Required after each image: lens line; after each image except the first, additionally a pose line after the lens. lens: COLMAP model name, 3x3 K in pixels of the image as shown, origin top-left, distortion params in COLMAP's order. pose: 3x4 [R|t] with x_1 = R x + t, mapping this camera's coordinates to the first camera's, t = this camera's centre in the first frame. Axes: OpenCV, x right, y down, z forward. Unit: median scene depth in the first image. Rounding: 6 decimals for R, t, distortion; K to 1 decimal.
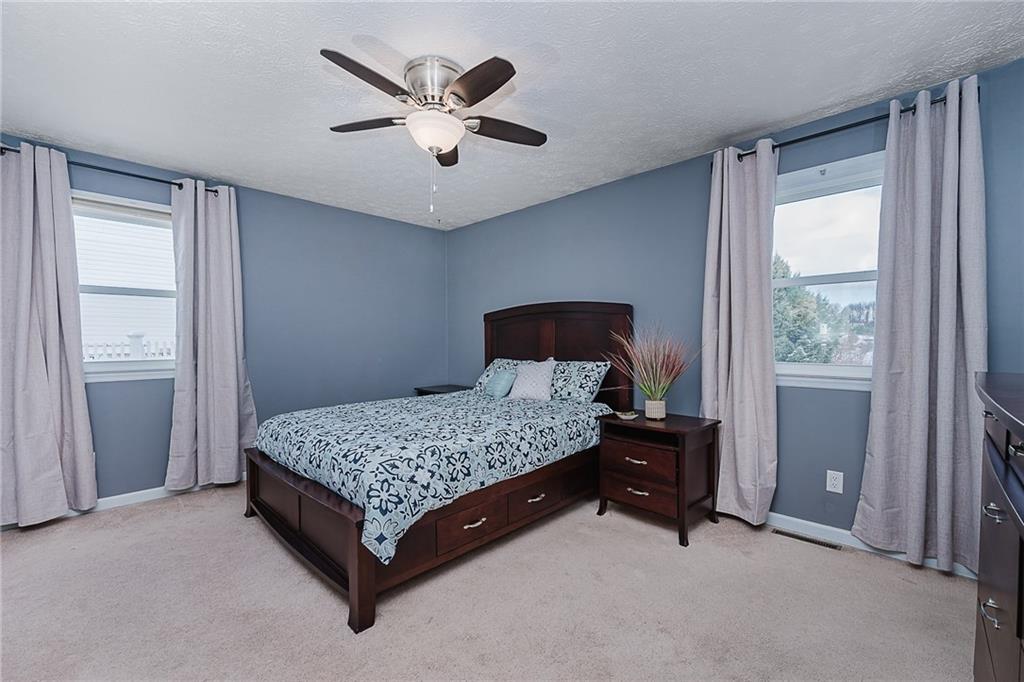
lens RADIAL K [[434.5, 0, 515.3], [0, 434.5, 340.7], [0, 0, 1]] dist [-0.001064, -0.000243]
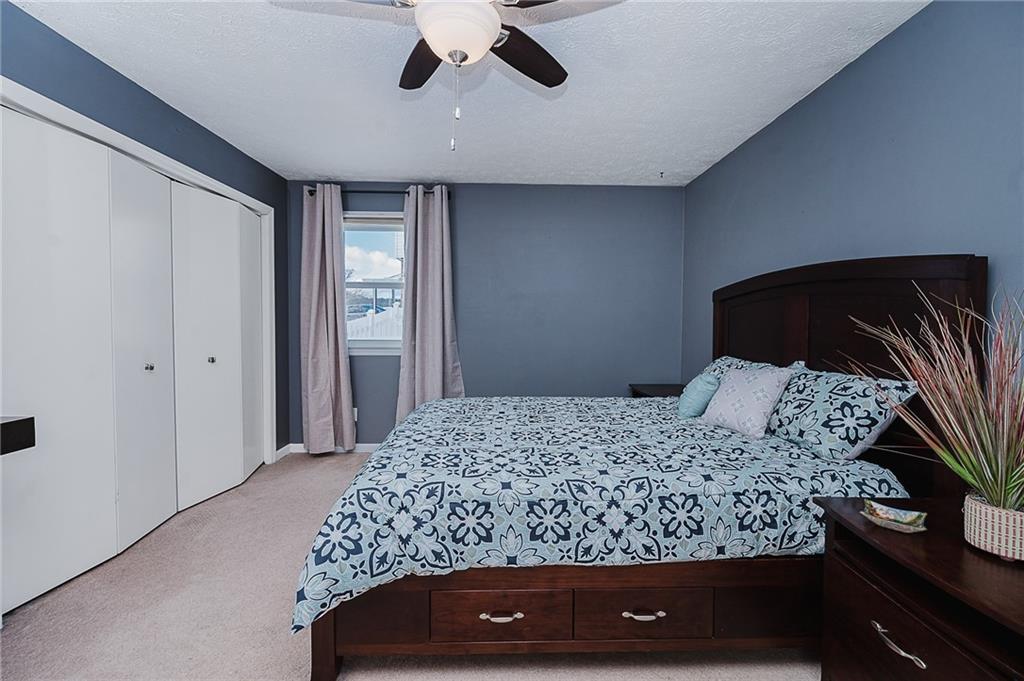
lens RADIAL K [[415.7, 0, 510.7], [0, 415.7, 332.7], [0, 0, 1]] dist [-0.000371, -0.000088]
pose [[0.709364, 0.027363, -0.704311, 0.286121], [-0.010713, 0.999549, 0.028044, -0.015891], [0.704761, -0.012348, 0.709338, 0.481757]]
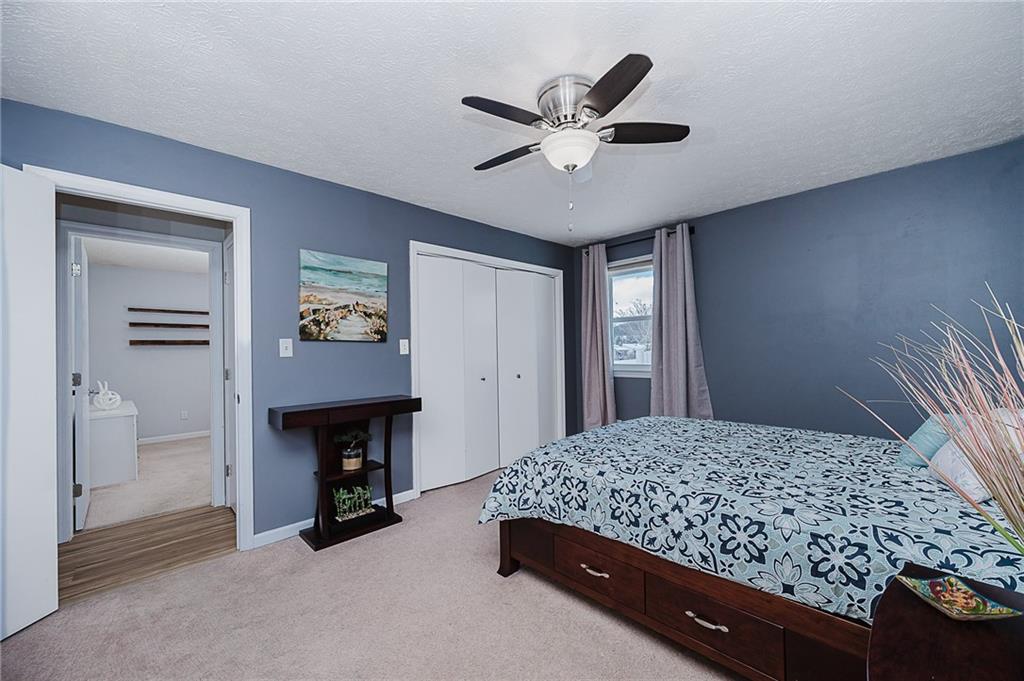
lens RADIAL K [[397.4, 0, 512.0], [0, 397.4, 340.5], [0, 0, 1]] dist [-0.001239, -0.000176]
pose [[-0.037365, -0.021093, -0.999079, 0.593908], [0.017021, 0.999619, -0.021741, -0.017690], [0.999157, -0.017817, -0.036991, 0.731728]]
